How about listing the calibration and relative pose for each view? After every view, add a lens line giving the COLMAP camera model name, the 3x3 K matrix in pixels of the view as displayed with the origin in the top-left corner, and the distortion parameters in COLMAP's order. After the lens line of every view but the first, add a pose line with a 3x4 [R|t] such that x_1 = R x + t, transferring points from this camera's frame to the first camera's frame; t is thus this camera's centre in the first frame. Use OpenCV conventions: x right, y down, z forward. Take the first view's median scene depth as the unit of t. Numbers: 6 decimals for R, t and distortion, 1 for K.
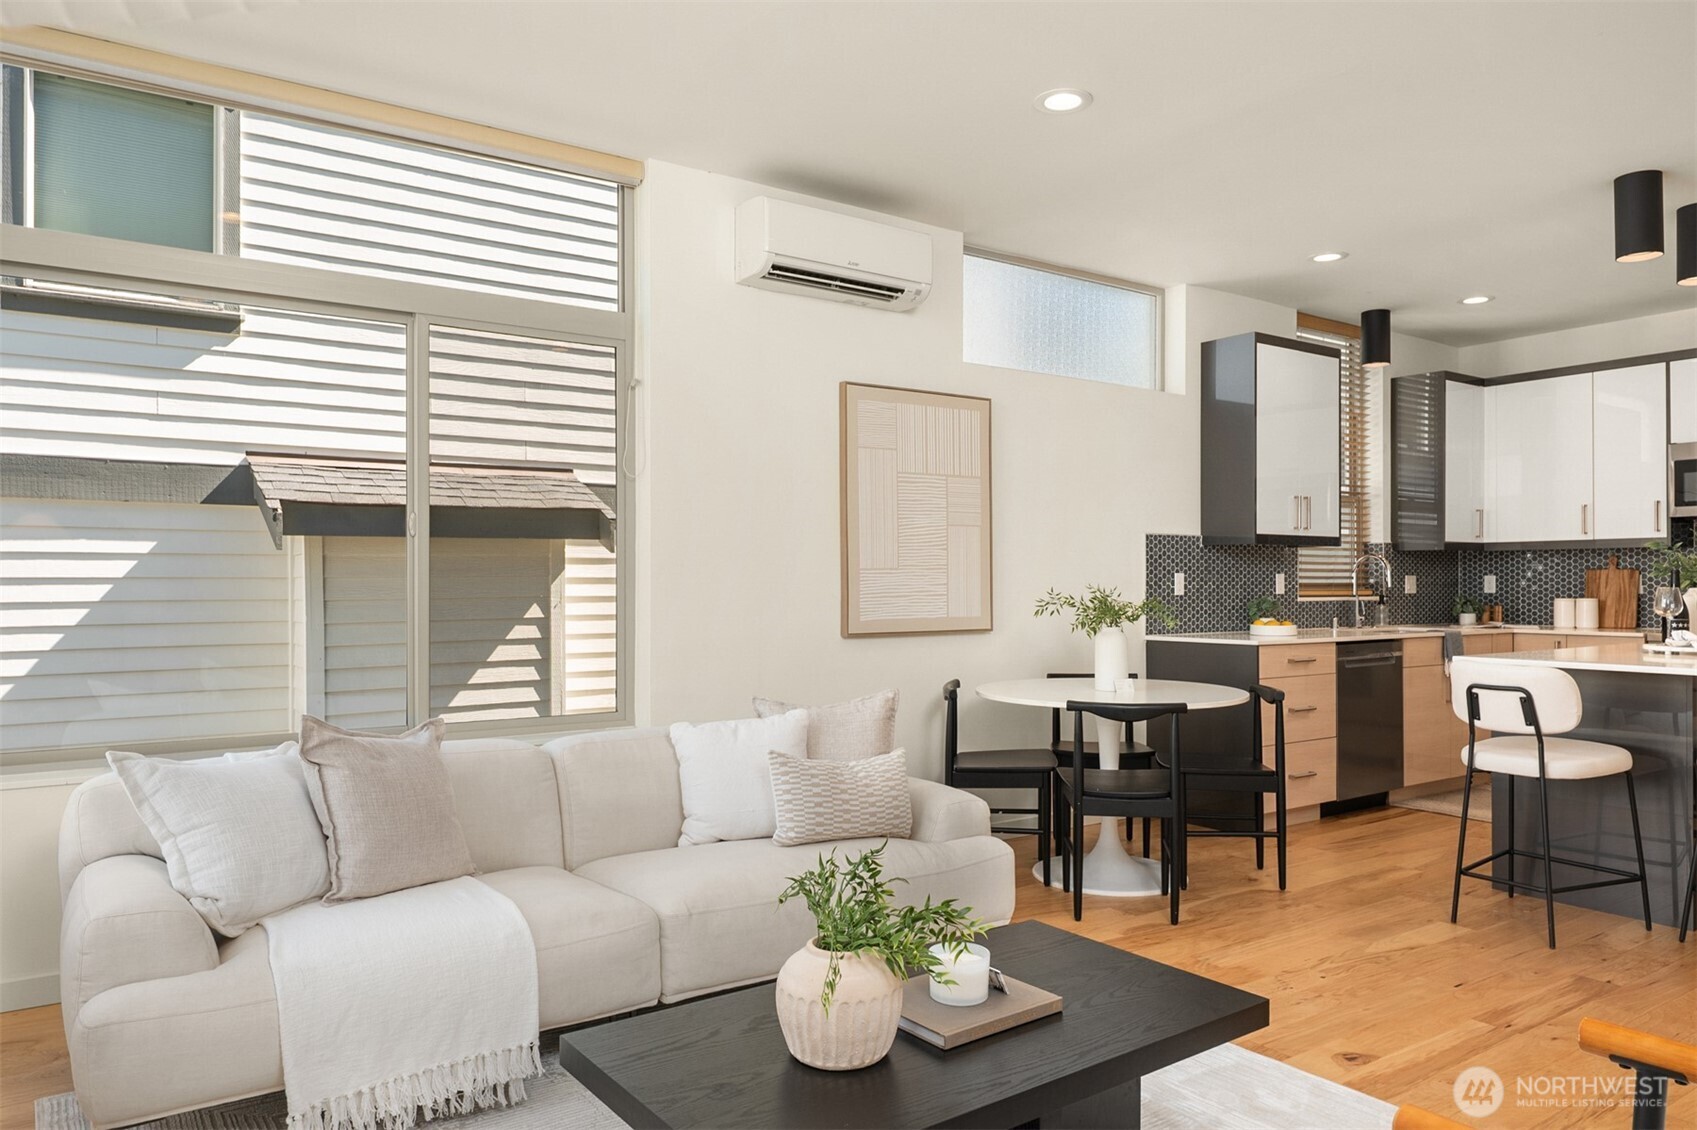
lens RADIAL K [[1148.9, 0, 850.6], [0, 1148.9, 555.7], [0, 0, 1]] dist [-0.030726, -0.001264]
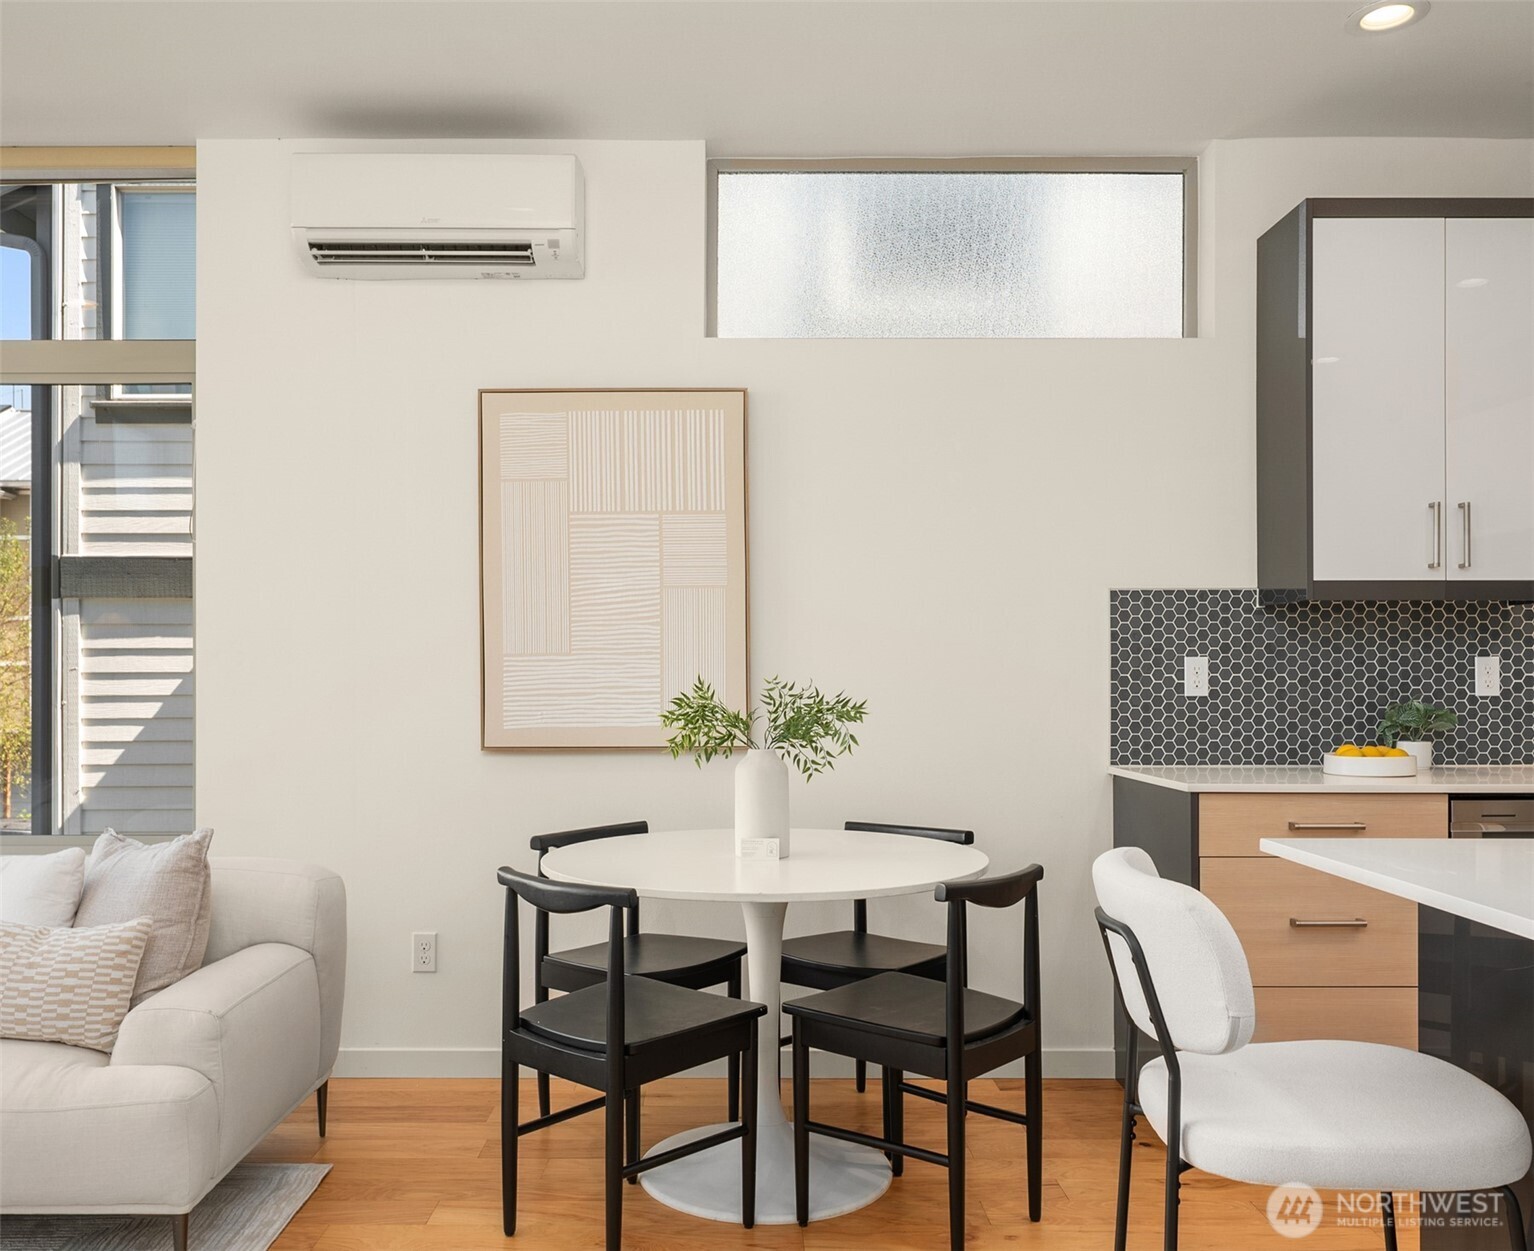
lens RADIAL K [[1324.8, 0, 766.0], [0, 1324.8, 636.2], [0, 0, 1]] dist [-0.019087, -0.001426]
pose [[0.818846, -0.017964, -0.573733, 0.557514], [0.013687, 0.999837, -0.011771, 0.011241], [0.573851, 0.001786, 0.818958, 0.401748]]
